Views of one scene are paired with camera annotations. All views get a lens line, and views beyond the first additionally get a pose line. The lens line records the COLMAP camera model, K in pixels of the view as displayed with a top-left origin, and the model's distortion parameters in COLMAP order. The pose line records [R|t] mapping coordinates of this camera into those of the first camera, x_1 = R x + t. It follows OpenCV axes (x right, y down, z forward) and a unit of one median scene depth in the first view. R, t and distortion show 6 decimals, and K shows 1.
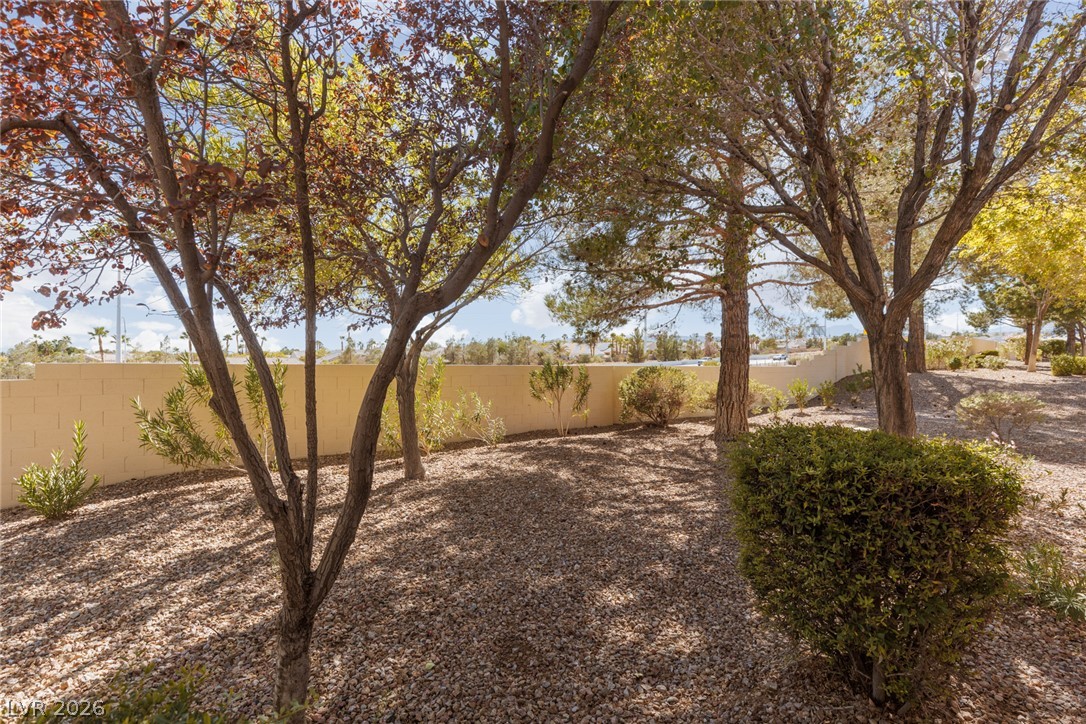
lens RADIAL K [[524.7, 0, 541.0], [0, 524.7, 364.5], [0, 0, 1]] dist [0.001933, 0.000079]
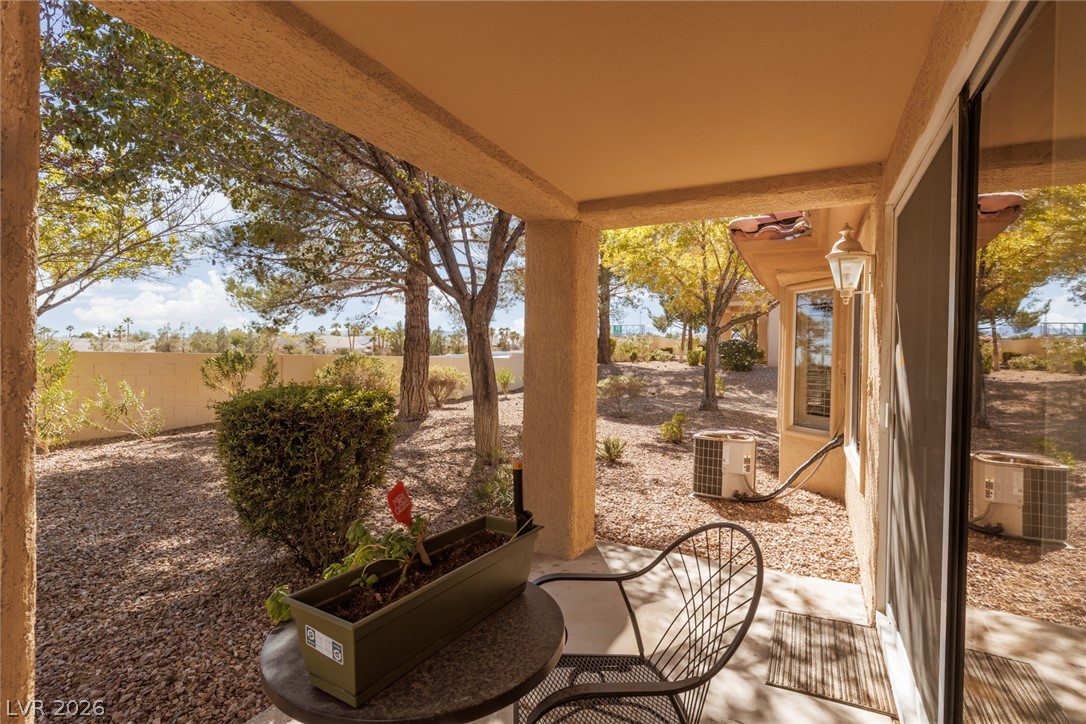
lens RADIAL K [[530.5, 0, 545.7], [0, 530.5, 360.6], [0, 0, 1]] dist [-0.002059, -0.000216]
pose [[0.901277, 0.000436, 0.433244, 0.127316], [-0.001700, 0.999995, 0.002530, 0.013418], [-0.433240, -0.003016, 0.901273, -0.132342]]
